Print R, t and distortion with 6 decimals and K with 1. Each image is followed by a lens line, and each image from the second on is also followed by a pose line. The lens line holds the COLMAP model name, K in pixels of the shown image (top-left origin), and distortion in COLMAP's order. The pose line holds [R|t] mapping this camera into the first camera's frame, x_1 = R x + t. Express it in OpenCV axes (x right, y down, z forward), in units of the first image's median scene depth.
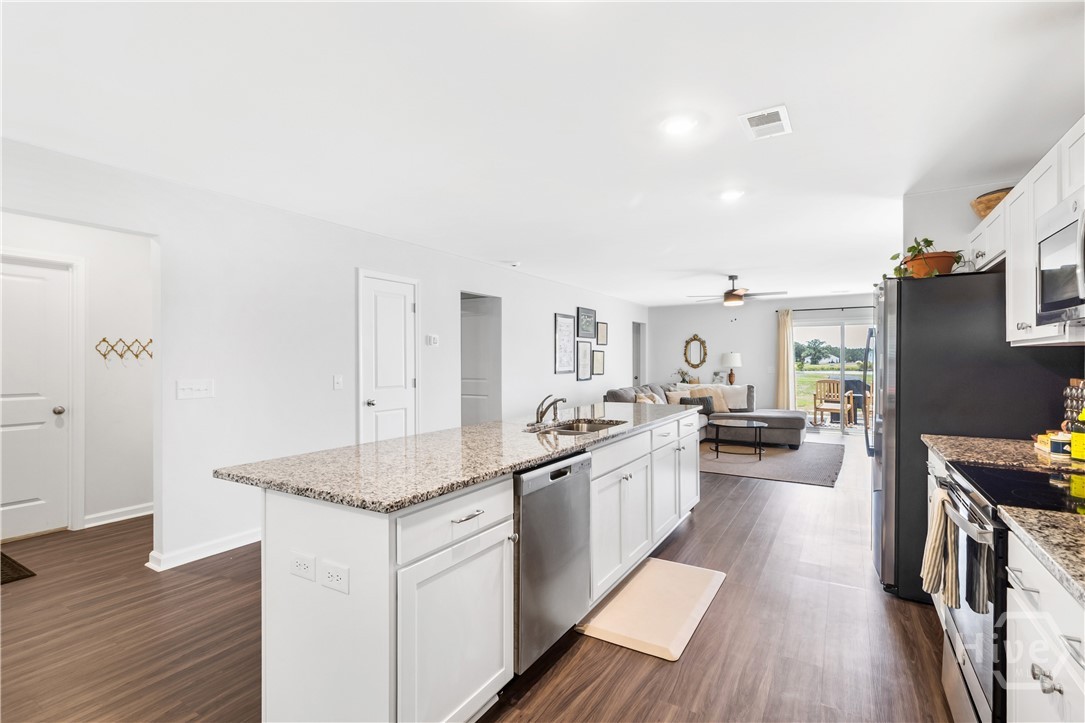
lens RADIAL K [[506.0, 0, 542.5], [0, 506.0, 361.5], [0, 0, 1]] dist [0.001228, 0.000259]
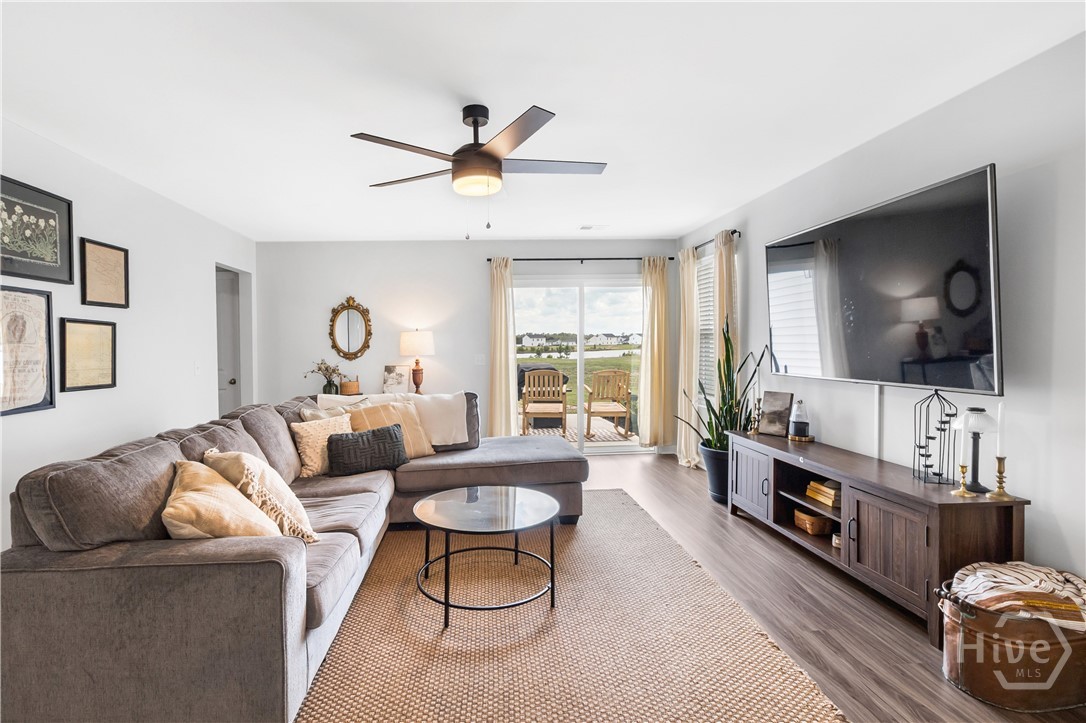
lens RADIAL K [[519.9, 0, 499.8], [0, 519.9, 355.3], [0, 0, 1]] dist [0.000249, -0.000341]
pose [[0.822185, -0.024672, 0.568685, 0.148868], [0.017688, 0.999685, 0.017797, 0.001595], [-0.568945, -0.004574, 0.822363, 0.575786]]
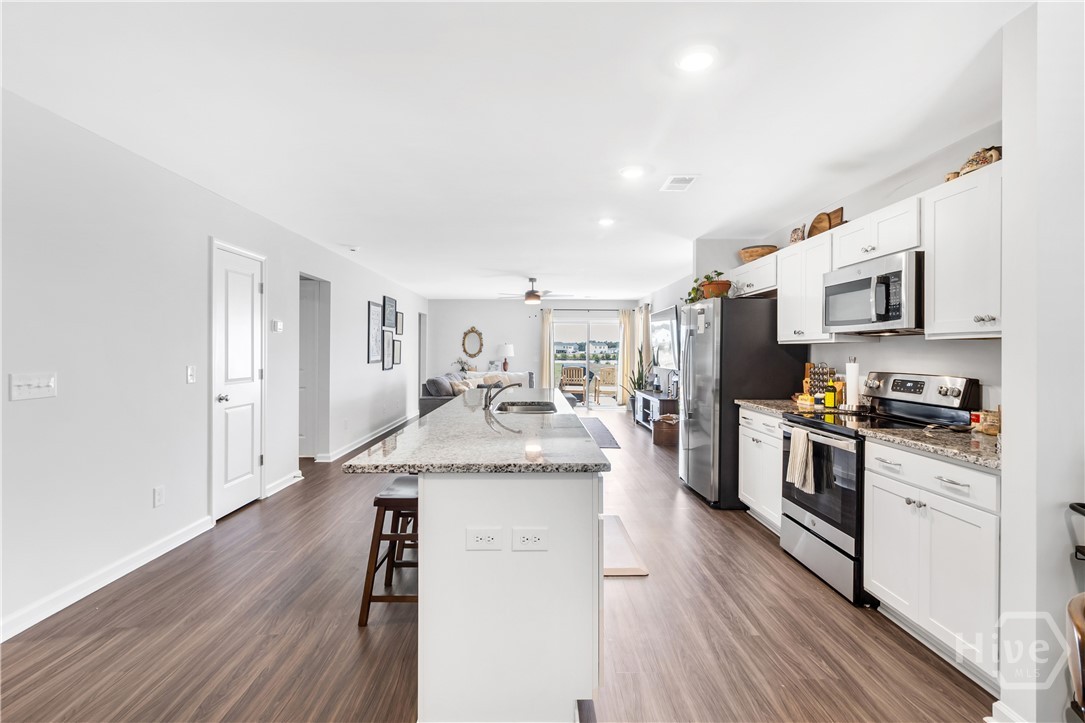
lens RADIAL K [[501.3, 0, 540.2], [0, 501.3, 351.2], [0, 0, 1]] dist [-0.000282, 0.000140]
pose [[0.848396, 0.006665, 0.529320, -0.186434], [-0.006284, 0.999977, -0.002519, 0.001148], [-0.529325, -0.001189, 0.848419, 0.007074]]
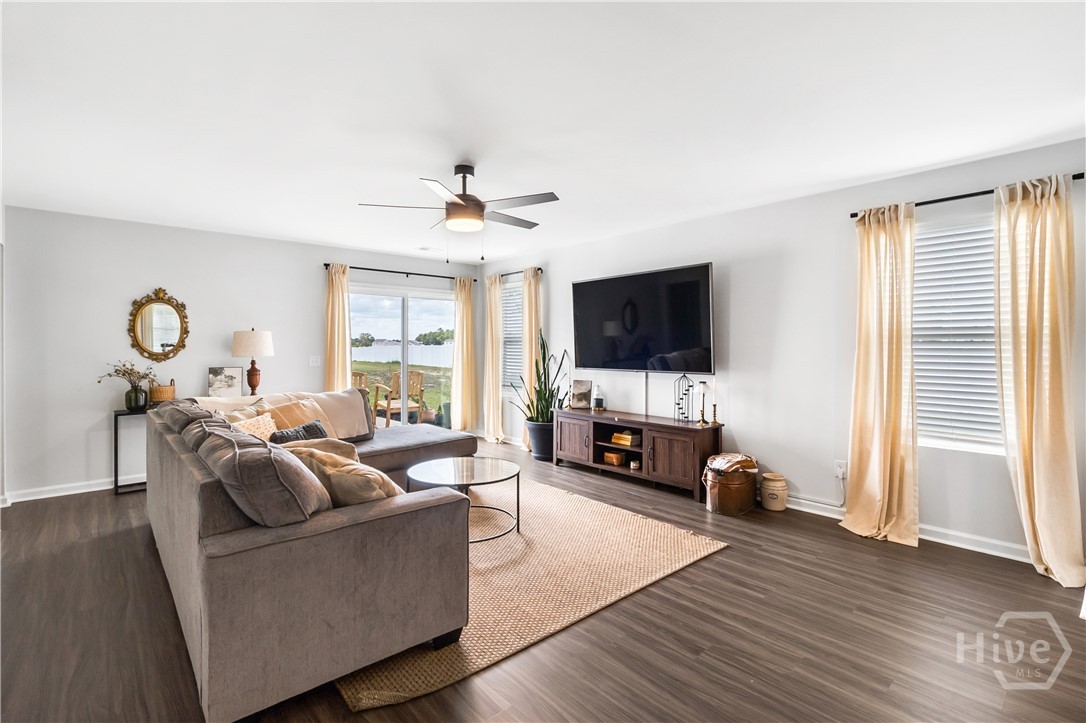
lens RADIAL K [[503.9, 0, 541.6], [0, 503.9, 348.7], [0, 0, 1]] dist [-0.000928, -0.000855]
pose [[0.289871, -0.003965, 0.957058, -0.053026], [0.003140, 0.999990, 0.003192, 0.001683], [-0.957061, 0.002080, 0.289880, 0.669326]]
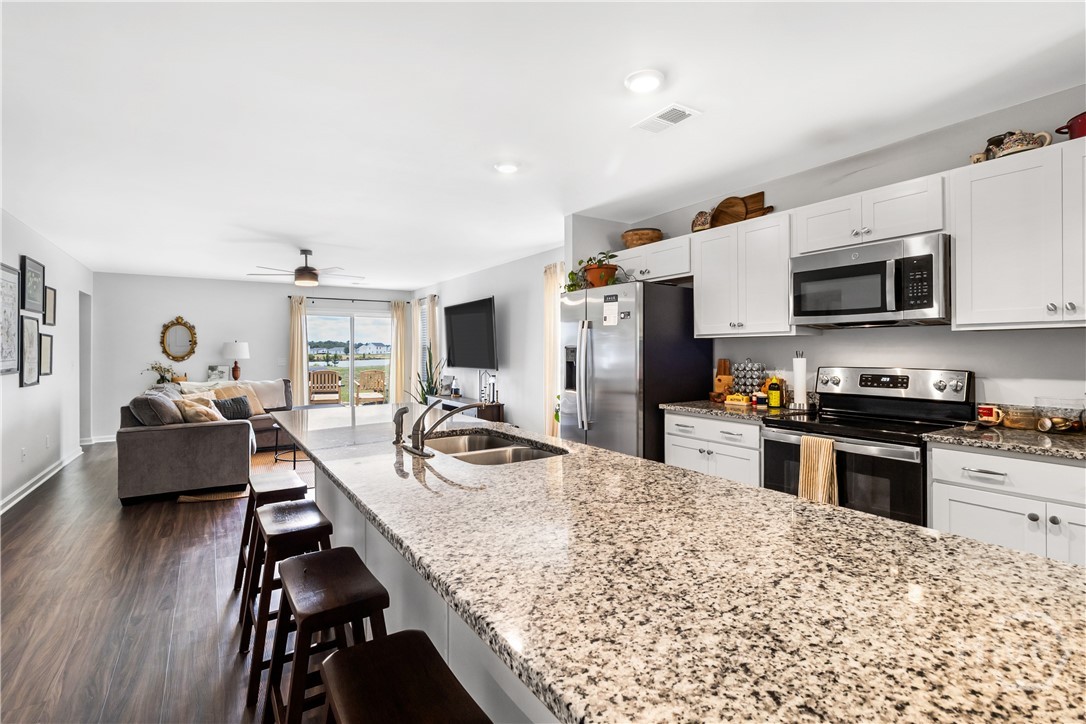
lens RADIAL K [[503.9, 0, 541.6], [0, 503.9, 349.2], [0, 0, 1]] dist [-0.000928, -0.000855]
pose [[0.431591, 0.003024, 0.902064, -0.181268], [0.005490, 0.999967, -0.005979, 0.002763], [-0.902053, 0.007533, 0.431560, 0.238139]]
